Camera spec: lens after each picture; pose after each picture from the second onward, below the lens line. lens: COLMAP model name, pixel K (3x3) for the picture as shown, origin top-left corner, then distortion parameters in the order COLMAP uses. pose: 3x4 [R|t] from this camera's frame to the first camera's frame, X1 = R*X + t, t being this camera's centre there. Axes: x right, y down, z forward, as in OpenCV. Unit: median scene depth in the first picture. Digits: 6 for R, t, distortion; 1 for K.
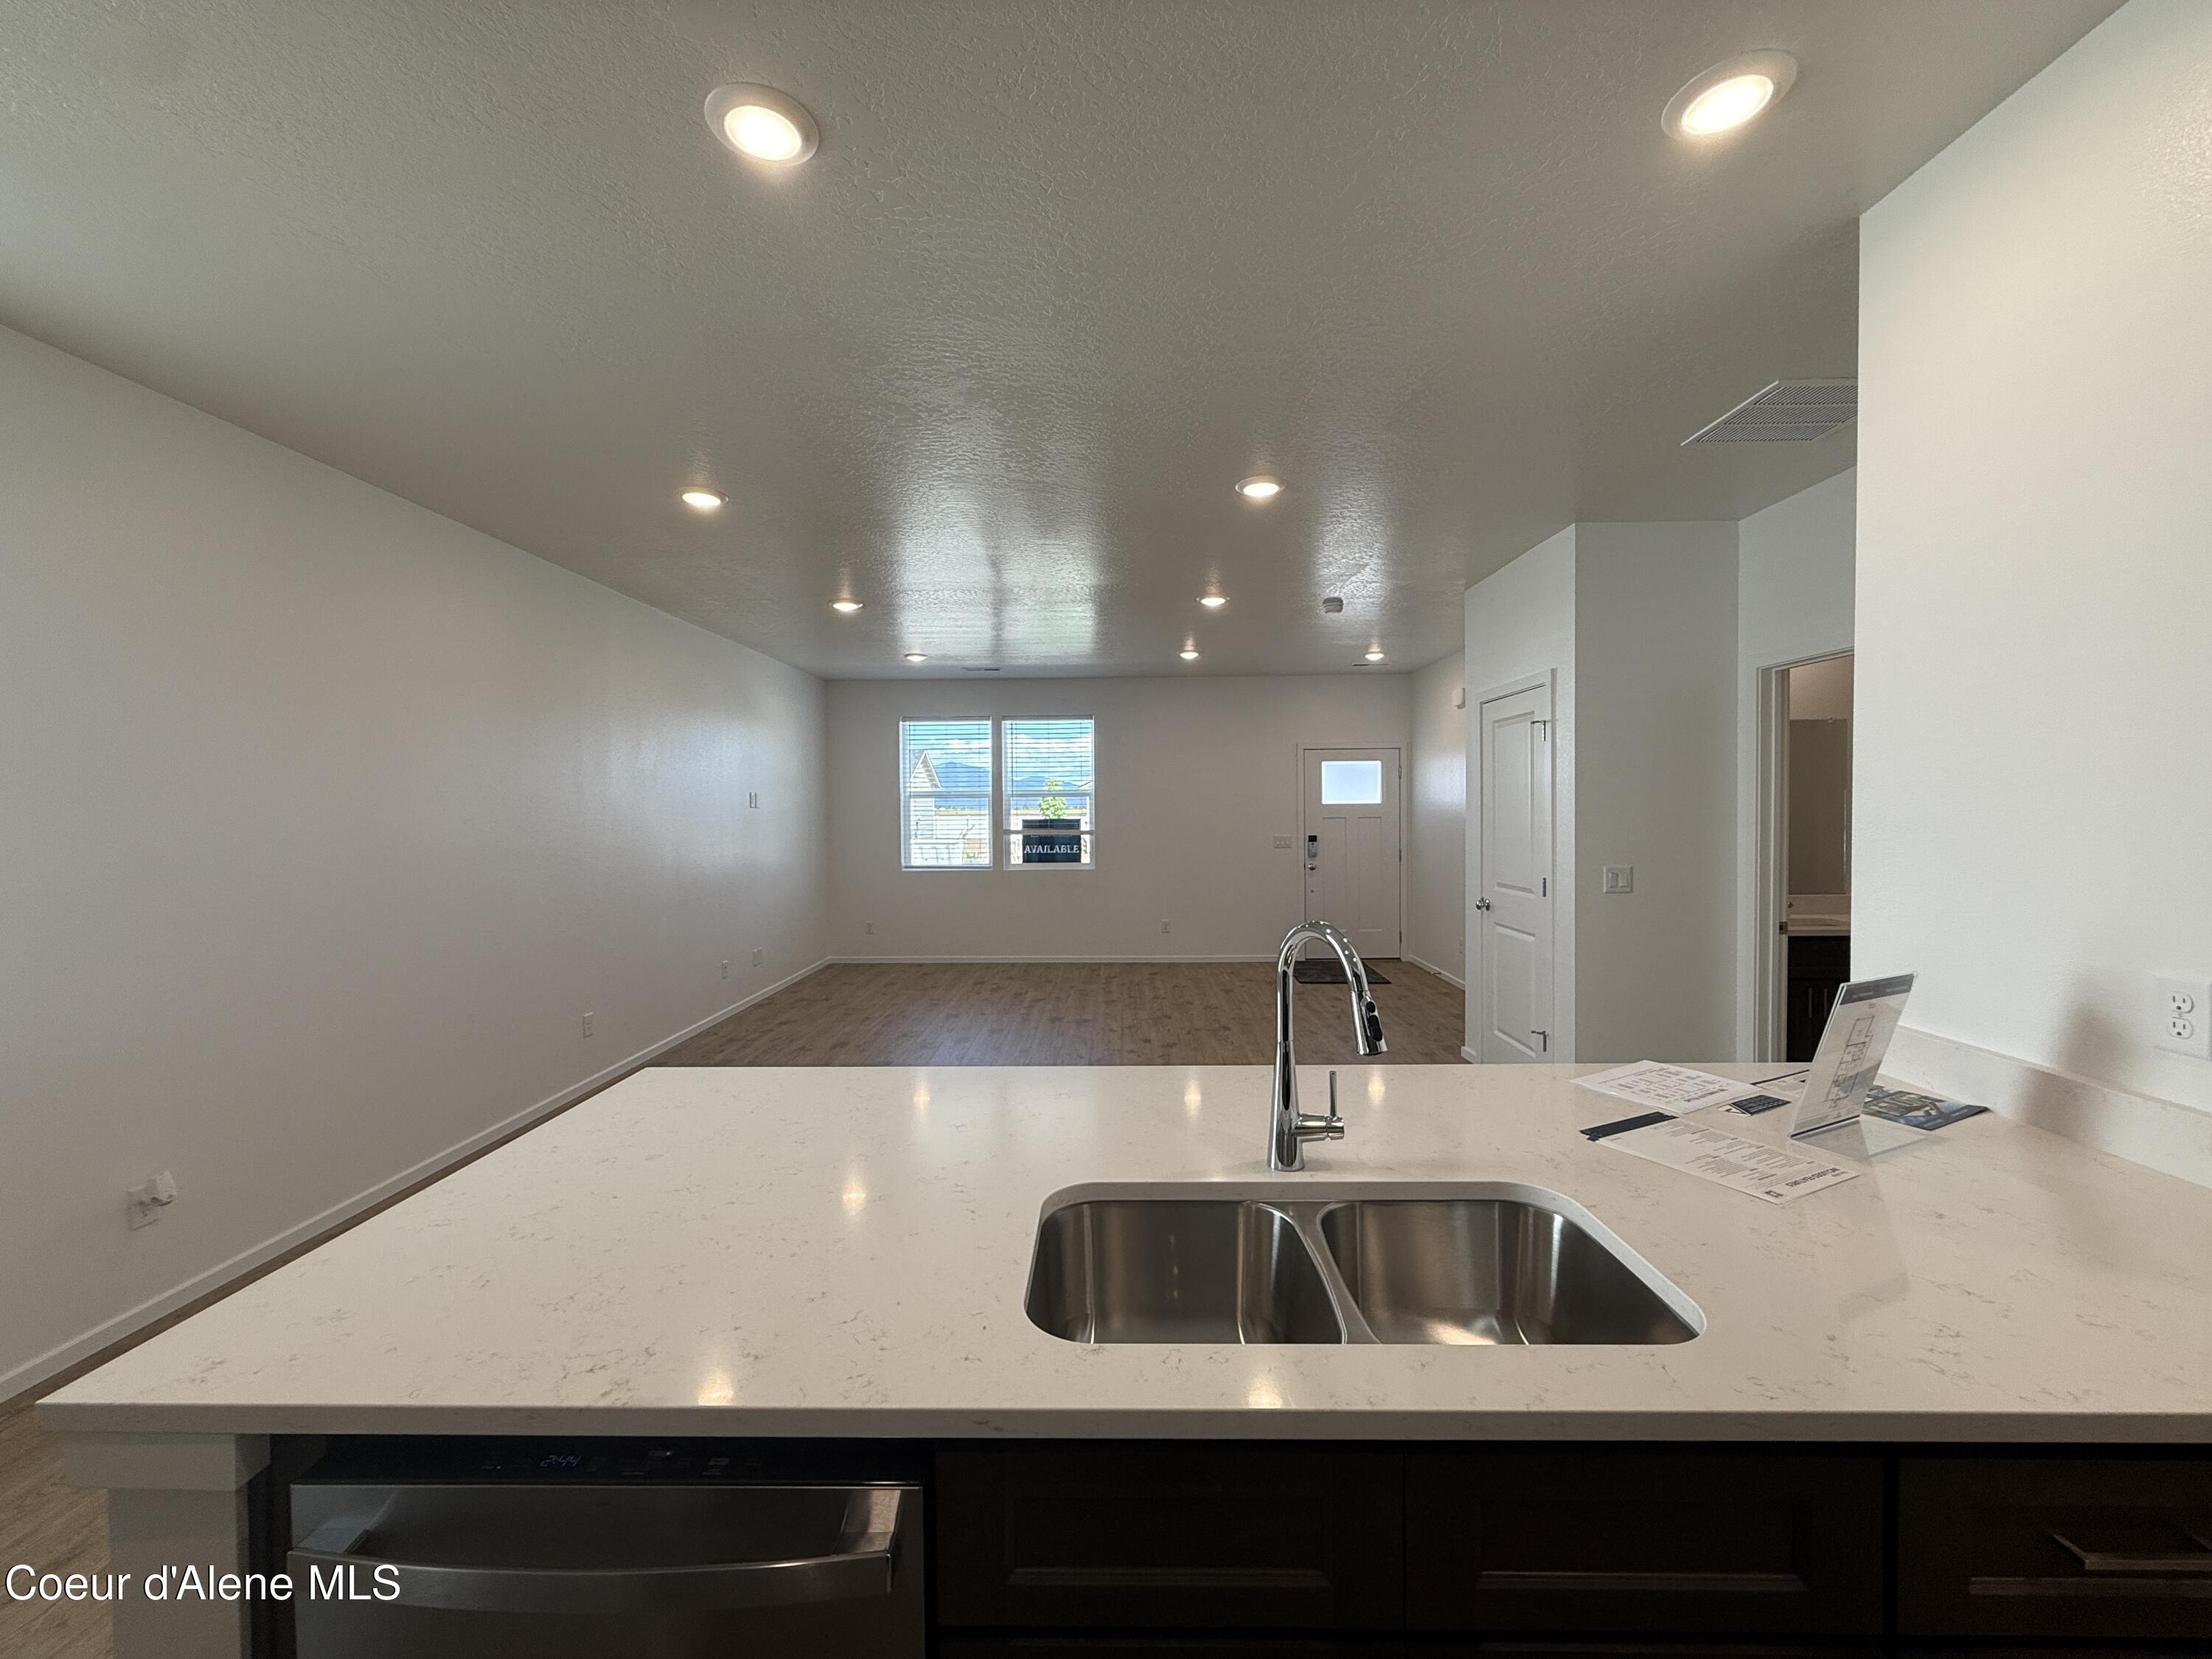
lens RADIAL K [[874.0, 0, 1095.9], [0, 874.0, 821.8], [0, 0, 1]] dist [0.000196, 0.000515]
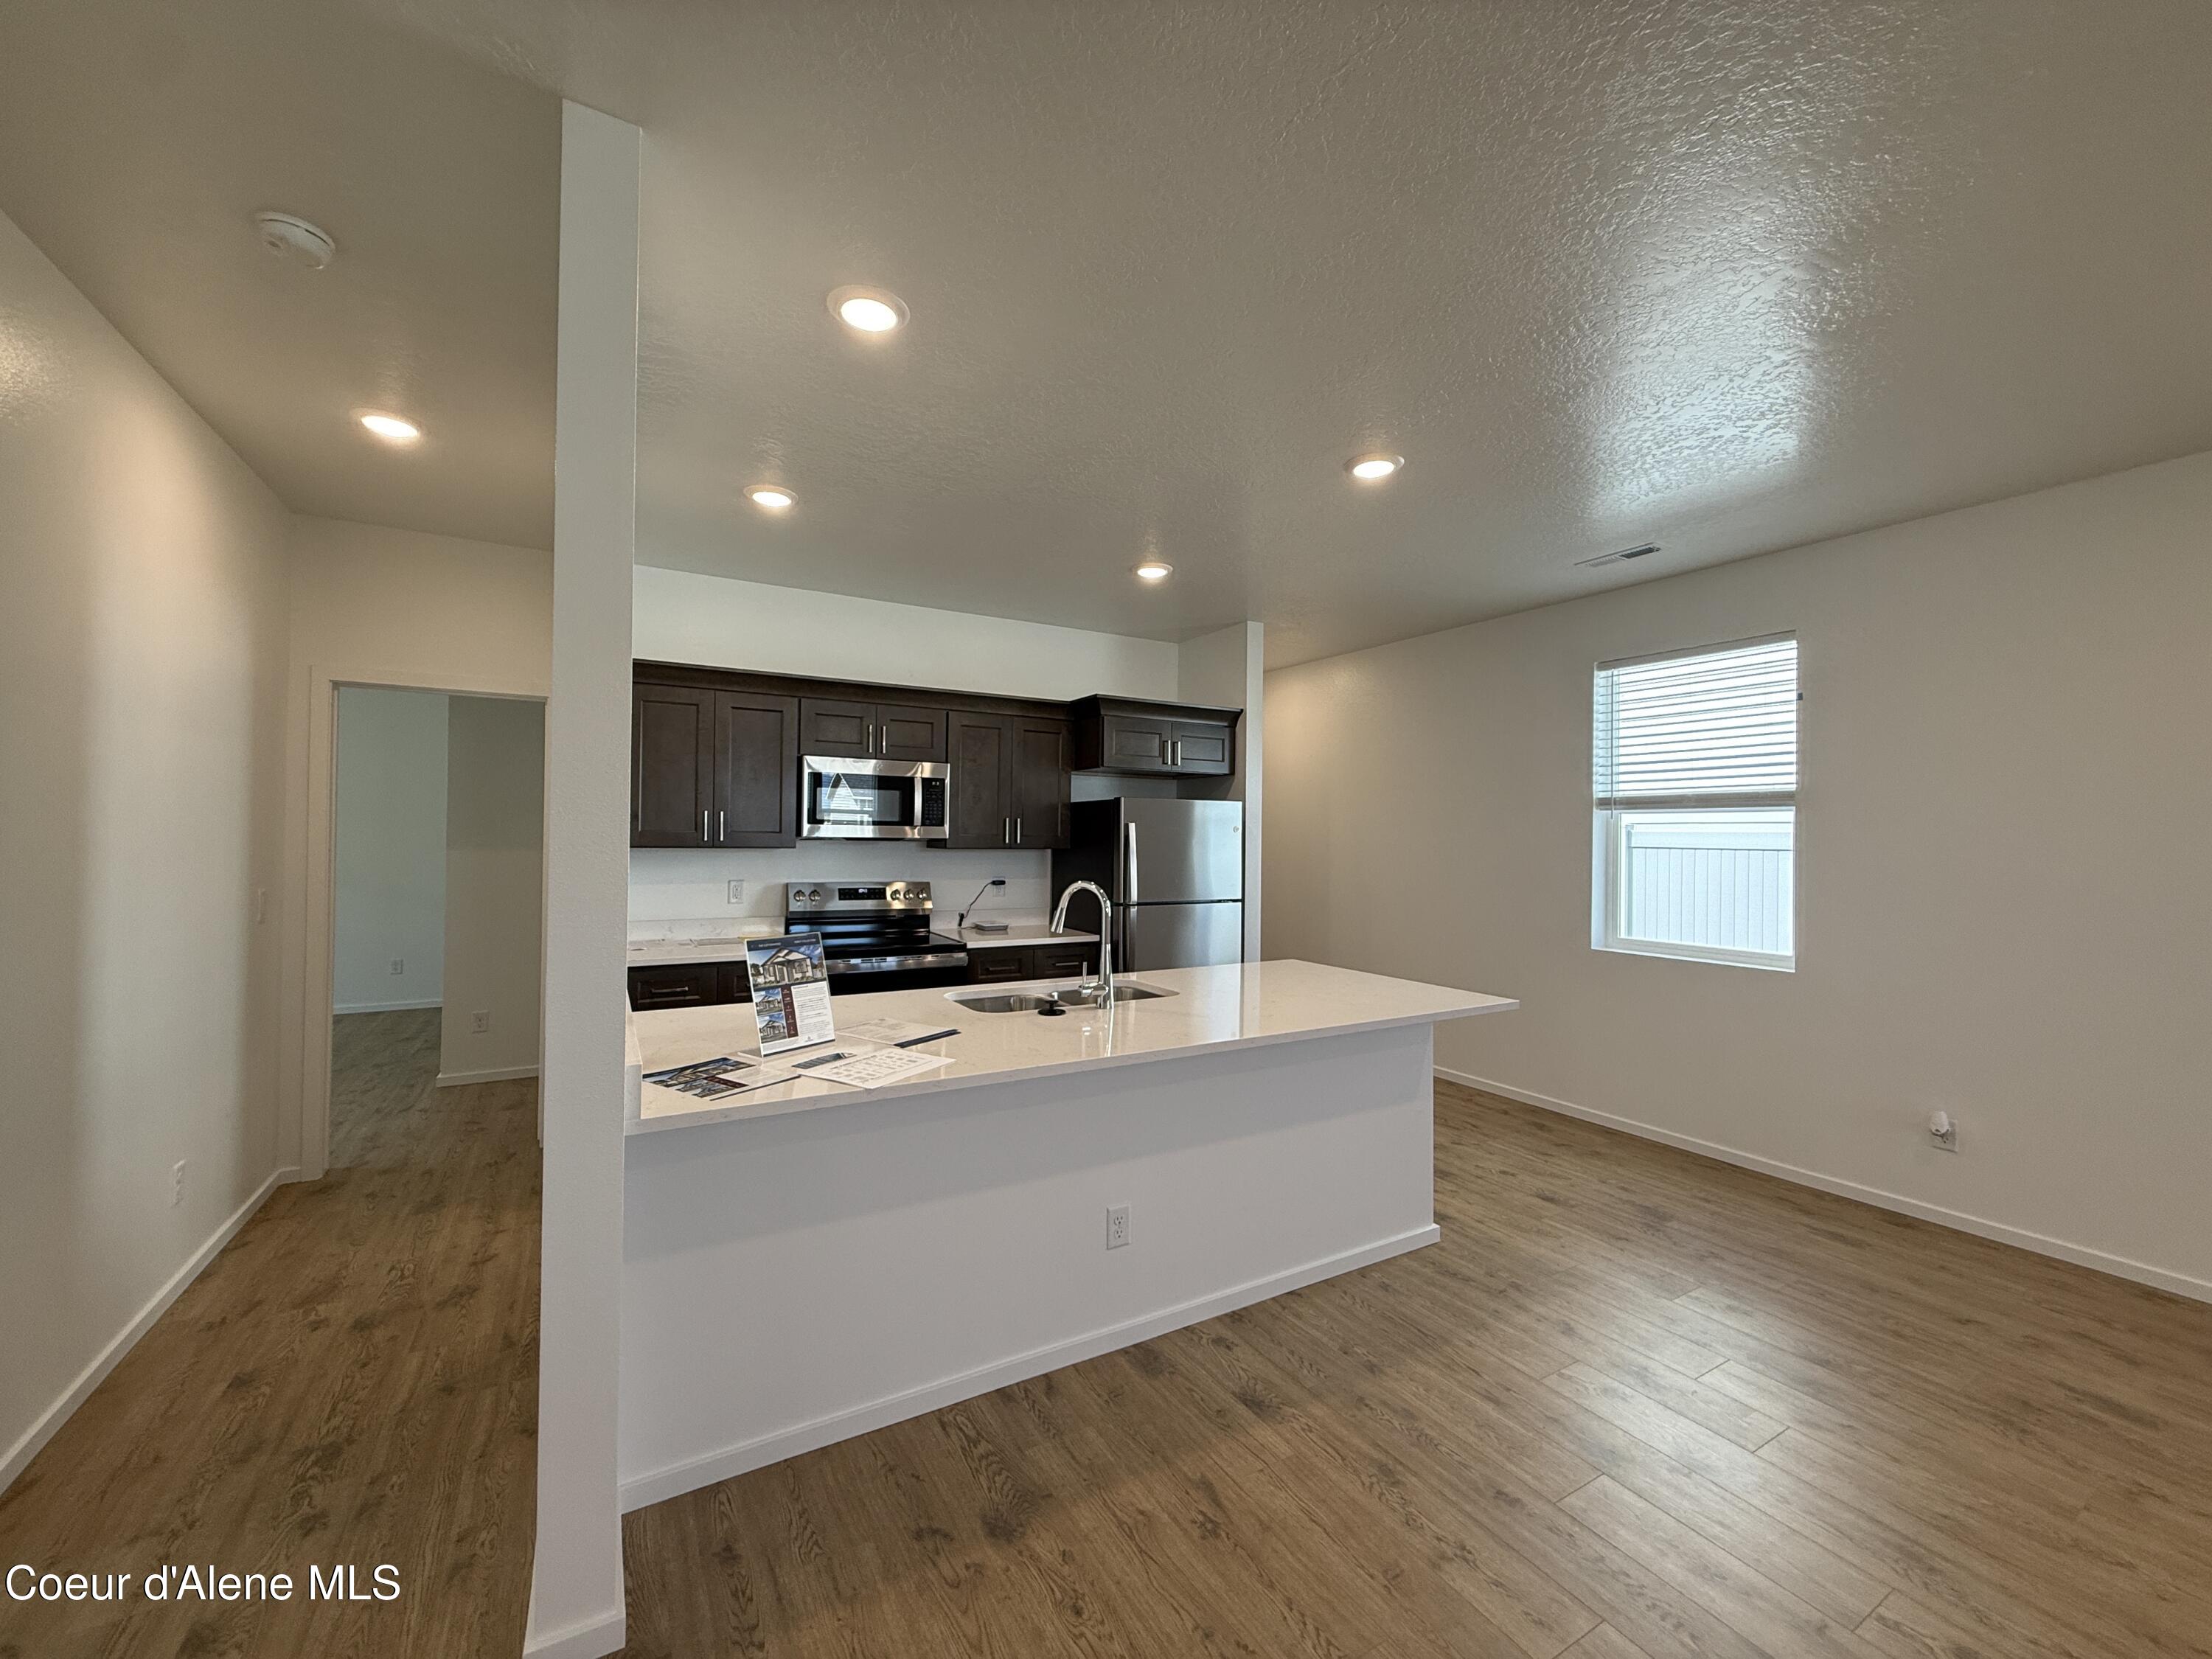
lens RADIAL K [[874.0, 0, 1098.0], [0, 874.0, 830.1], [0, 0, 1]] dist [0.000196, 0.000515]
pose [[-0.850820, -0.004702, -0.525436, 0.207382], [-0.011487, 0.999887, 0.009652, -0.004501], [0.525331, 0.014248, -0.850779, 0.435410]]
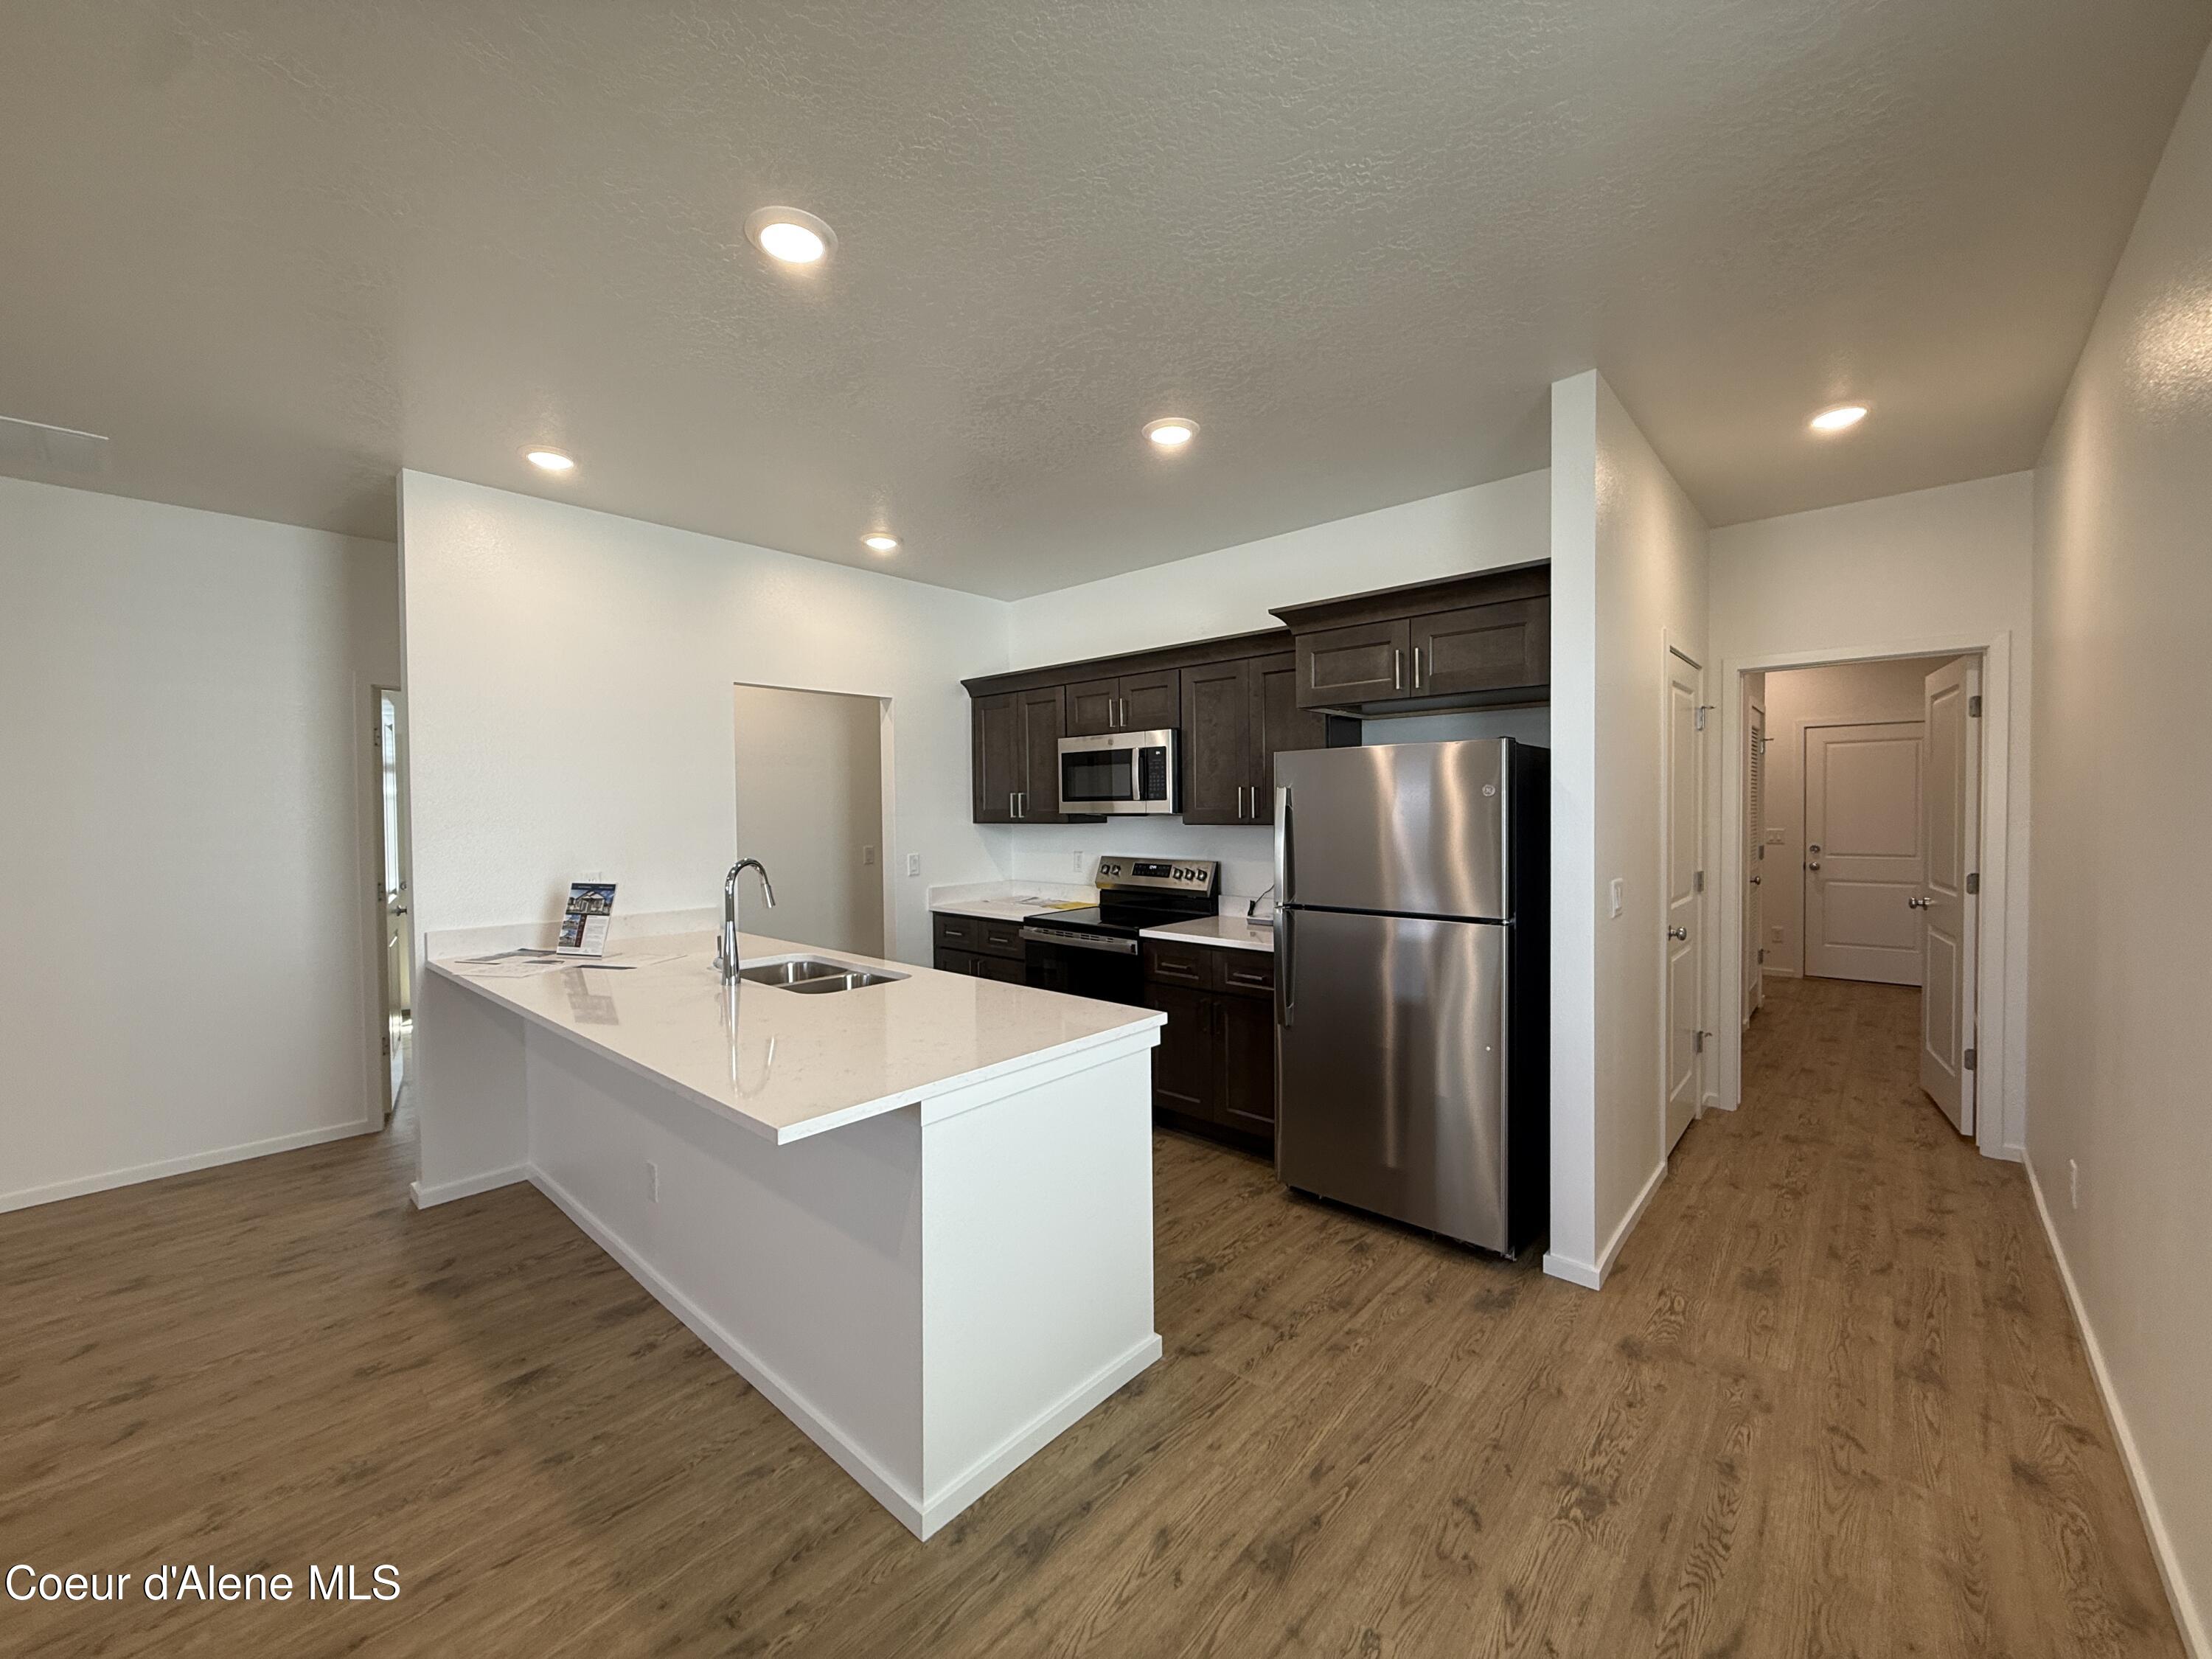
lens RADIAL K [[874.0, 0, 1104.6], [0, 874.0, 830.4], [0, 0, 1]] dist [0.000196, 0.000515]
pose [[-0.760889, -0.001982, 0.648879, -0.283064], [0.025795, 0.999112, 0.033300, -0.000646], [-0.648370, 0.042076, -0.760162, 0.318362]]
